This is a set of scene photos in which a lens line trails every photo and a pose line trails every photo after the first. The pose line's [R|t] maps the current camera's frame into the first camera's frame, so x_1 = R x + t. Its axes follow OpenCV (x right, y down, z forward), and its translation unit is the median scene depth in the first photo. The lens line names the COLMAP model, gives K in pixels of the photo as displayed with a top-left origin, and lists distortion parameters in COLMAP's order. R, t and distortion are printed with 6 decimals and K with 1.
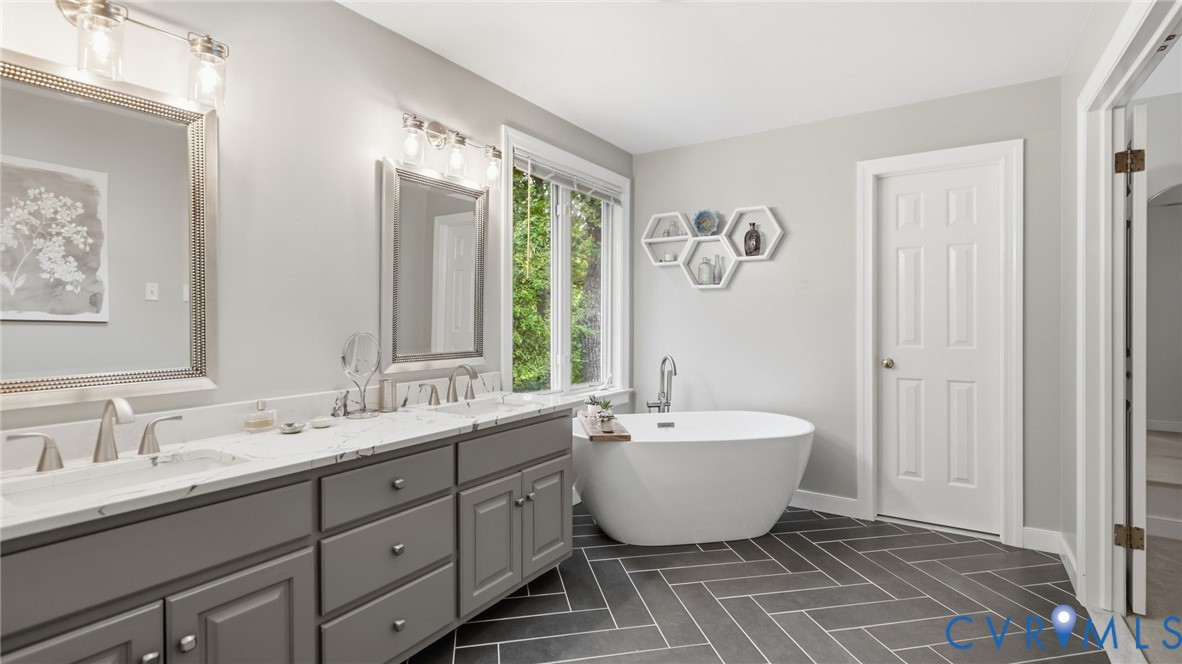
lens RADIAL K [[538.7, 0, 588.7], [0, 538.7, 324.7], [0, 0, 1]] dist [0.000442, -0.000226]
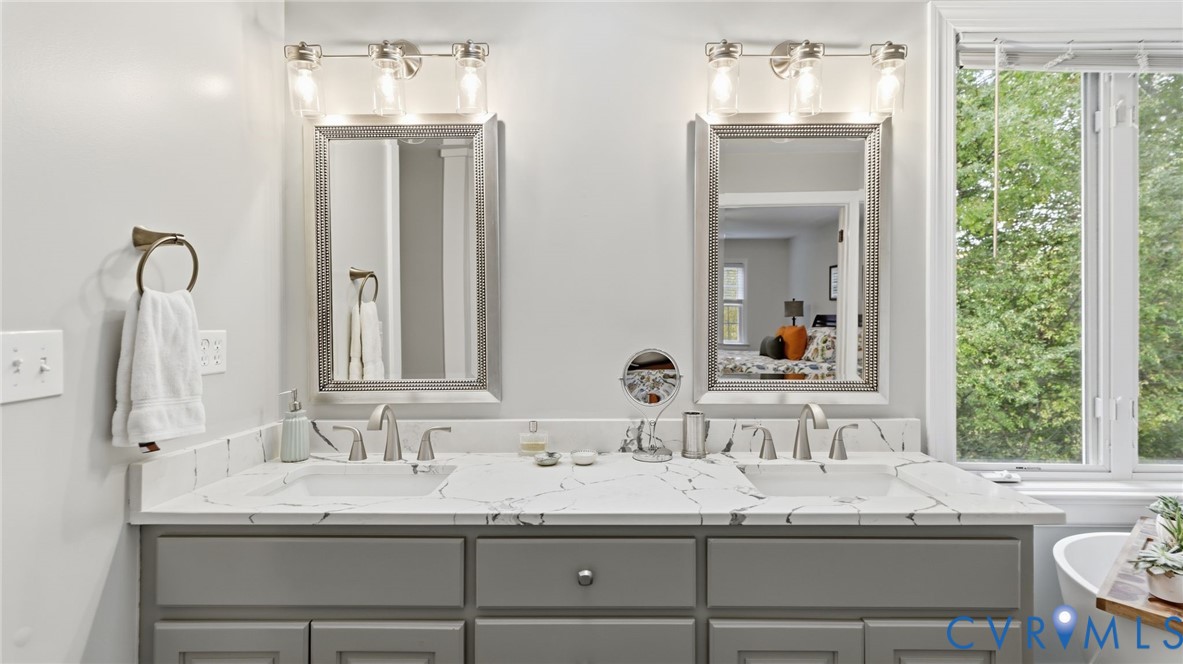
lens RADIAL K [[539.2, 0, 592.9], [0, 539.2, 324.1], [0, 0, 1]] dist [0.000442, -0.000226]
pose [[0.555479, -0.000138, -0.831530, 0.176118], [-0.007540, 0.999958, -0.005202, -0.015942], [0.831496, 0.009159, 0.555455, 0.505175]]
